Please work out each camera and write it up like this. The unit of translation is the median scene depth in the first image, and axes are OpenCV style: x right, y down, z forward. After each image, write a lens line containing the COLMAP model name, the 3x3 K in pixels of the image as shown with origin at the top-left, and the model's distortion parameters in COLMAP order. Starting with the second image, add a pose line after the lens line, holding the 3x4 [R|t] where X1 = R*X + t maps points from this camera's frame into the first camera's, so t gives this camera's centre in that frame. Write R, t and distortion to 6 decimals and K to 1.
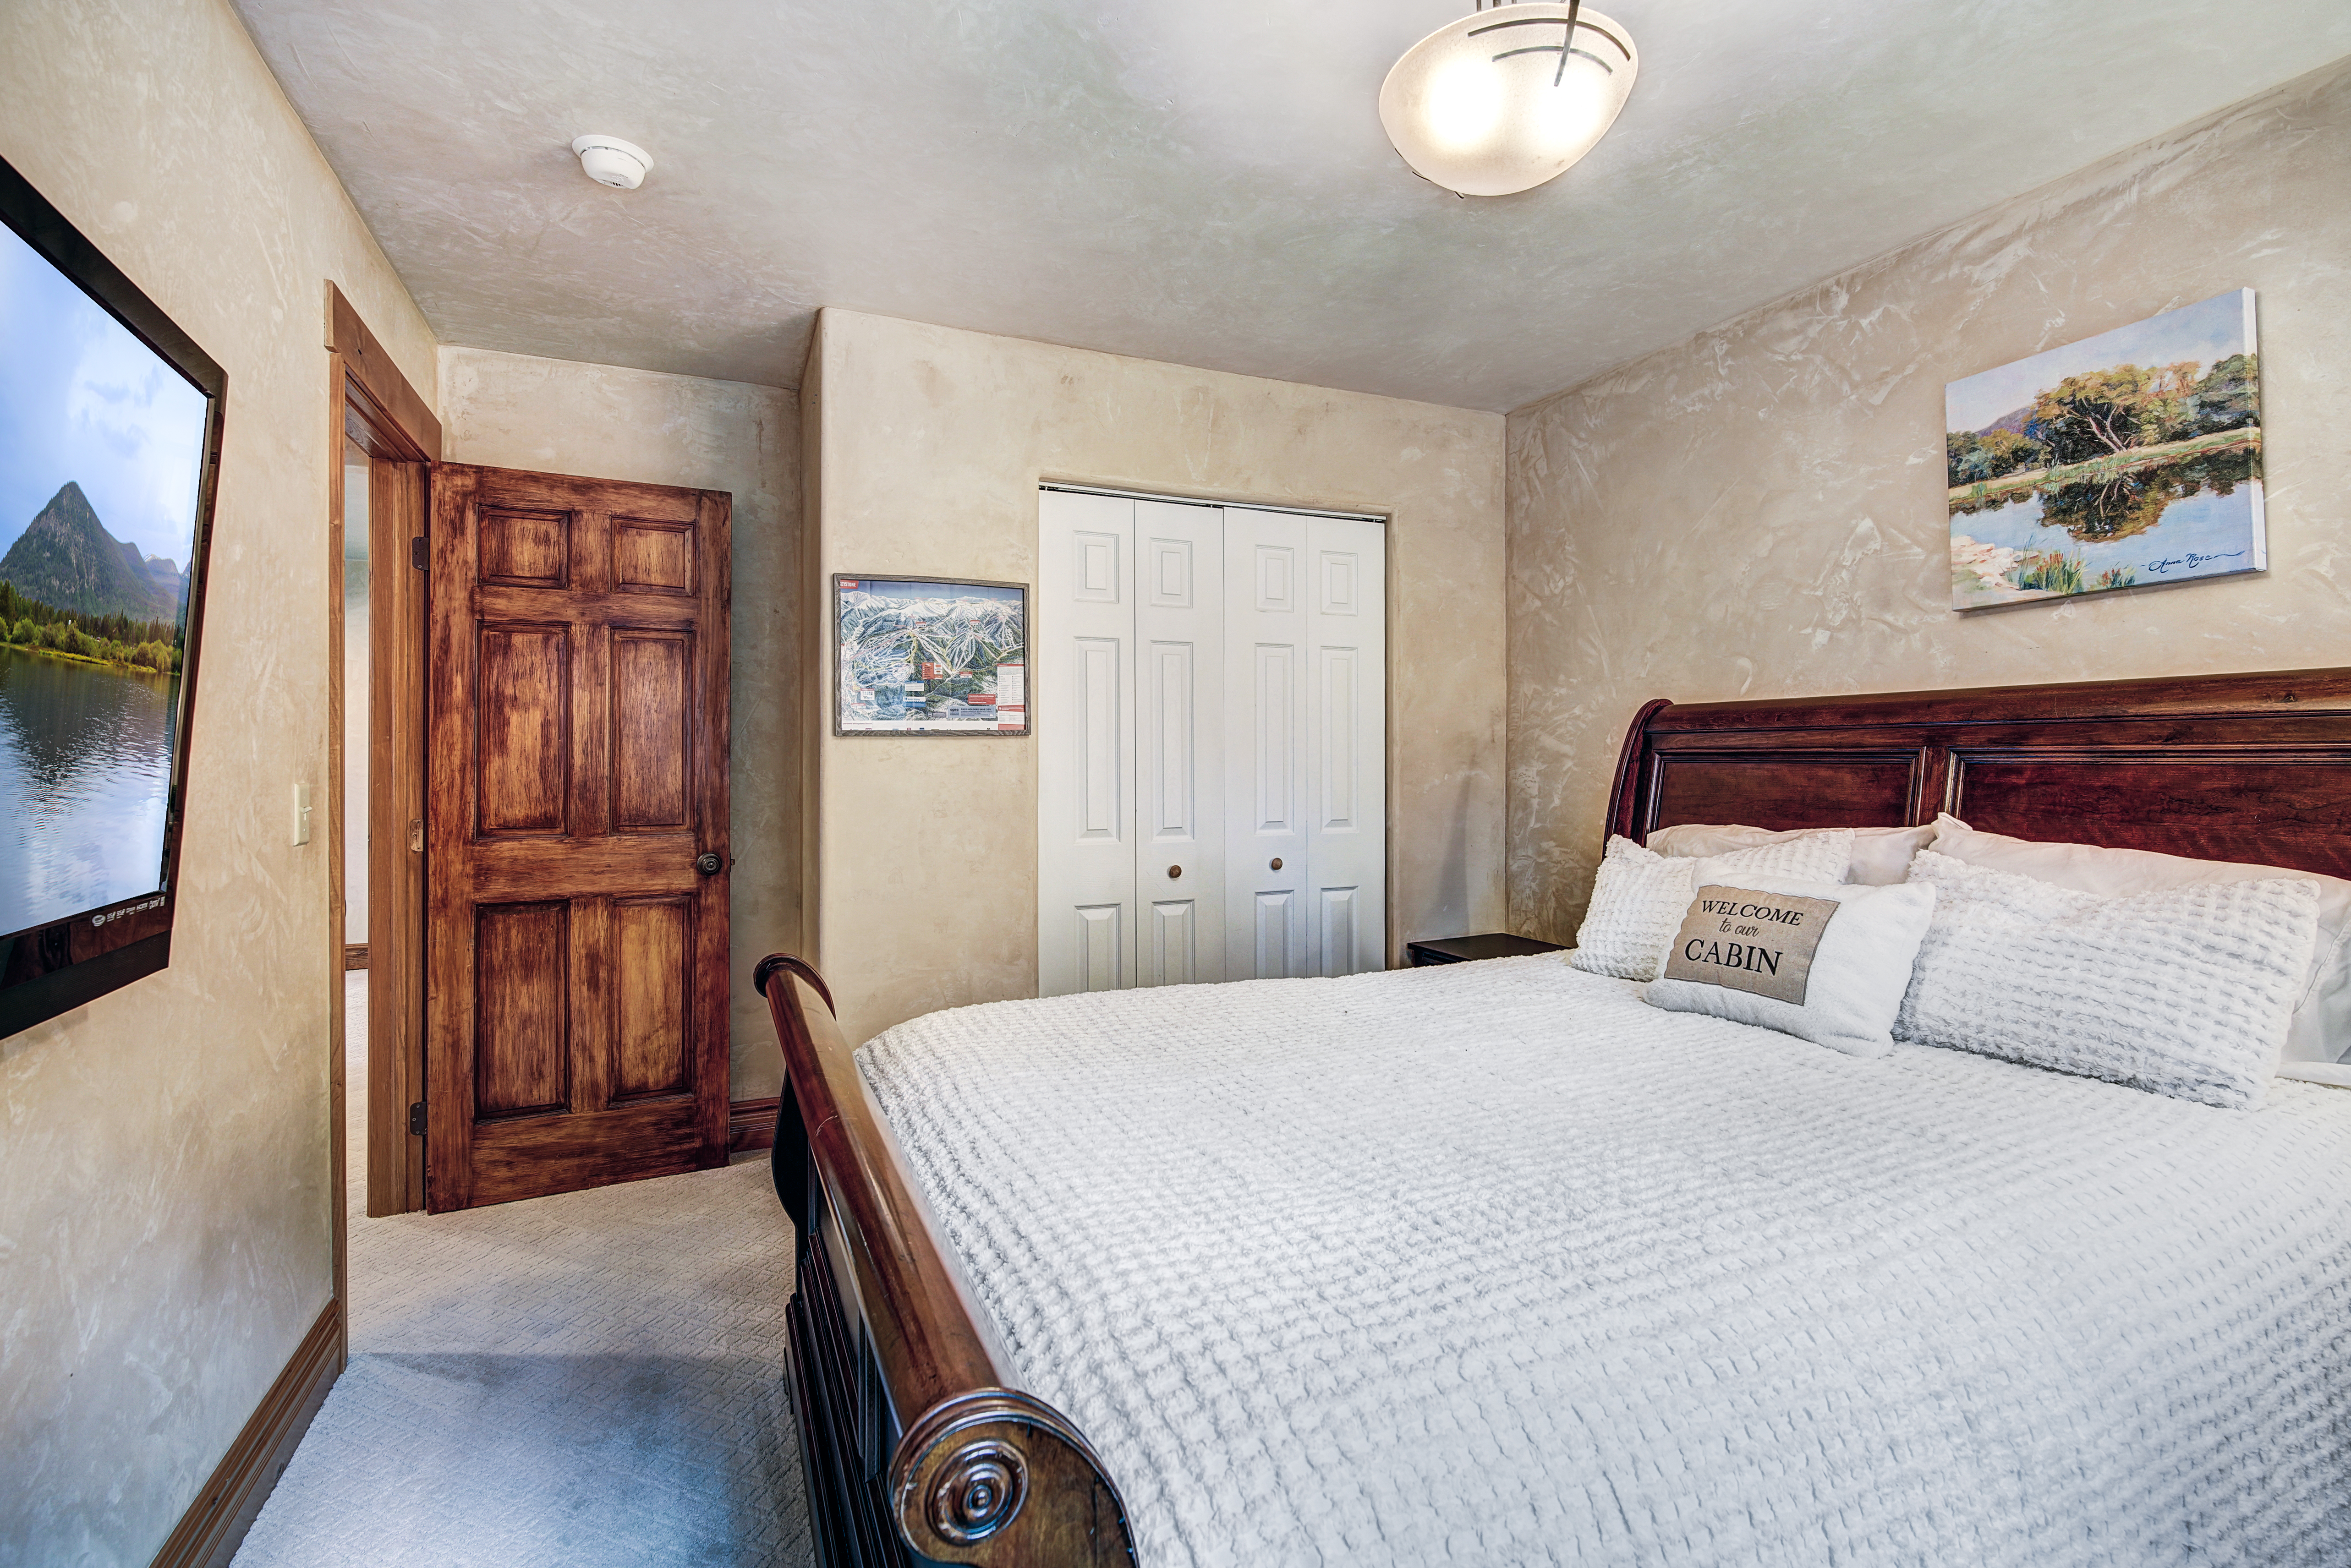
lens RADIAL K [[1061.8, 0, 1183.5], [0, 1061.8, 761.0], [0, 0, 1]] dist [-0.012463, 0.006286]
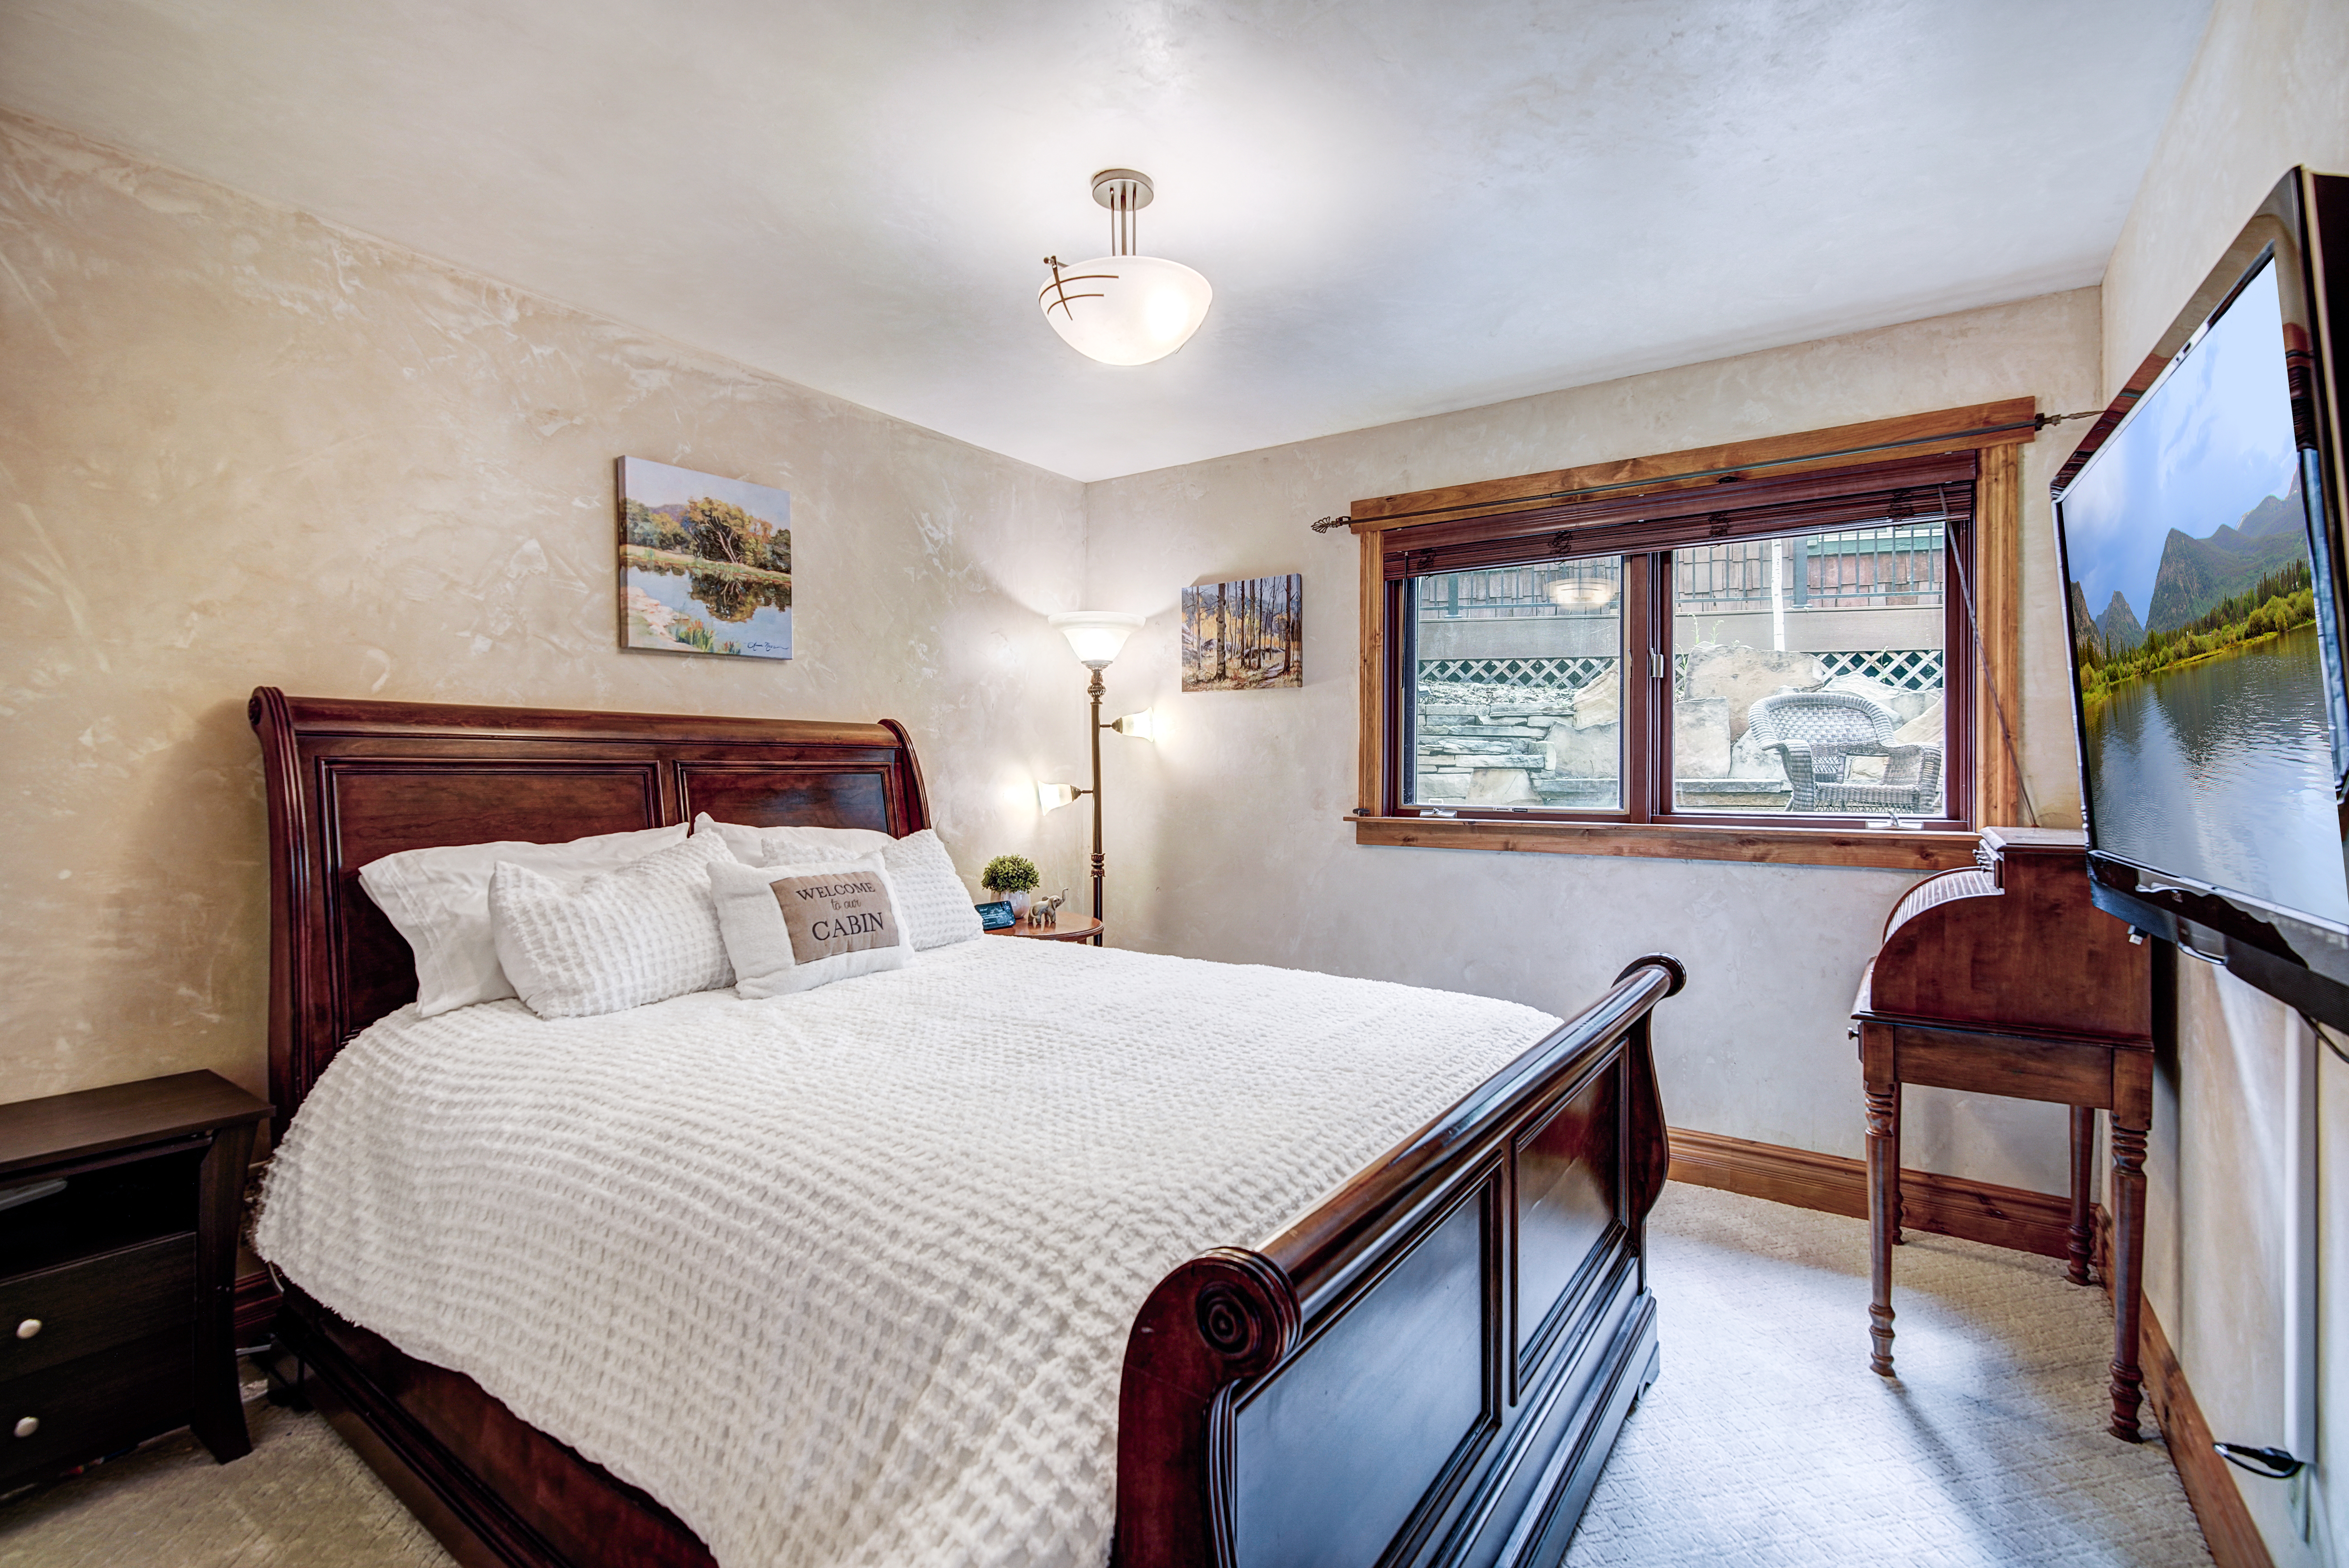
lens RADIAL K [[1061.0, 0, 1176.4], [0, 1061.0, 779.6], [0, 0, 1]] dist [-0.012463, 0.006286]
pose [[-0.507037, 0.001606, 0.861923, -0.668223], [0.008393, 0.999960, 0.003074, 0.010448], [-0.861884, 0.008792, -0.507030, 1.157426]]
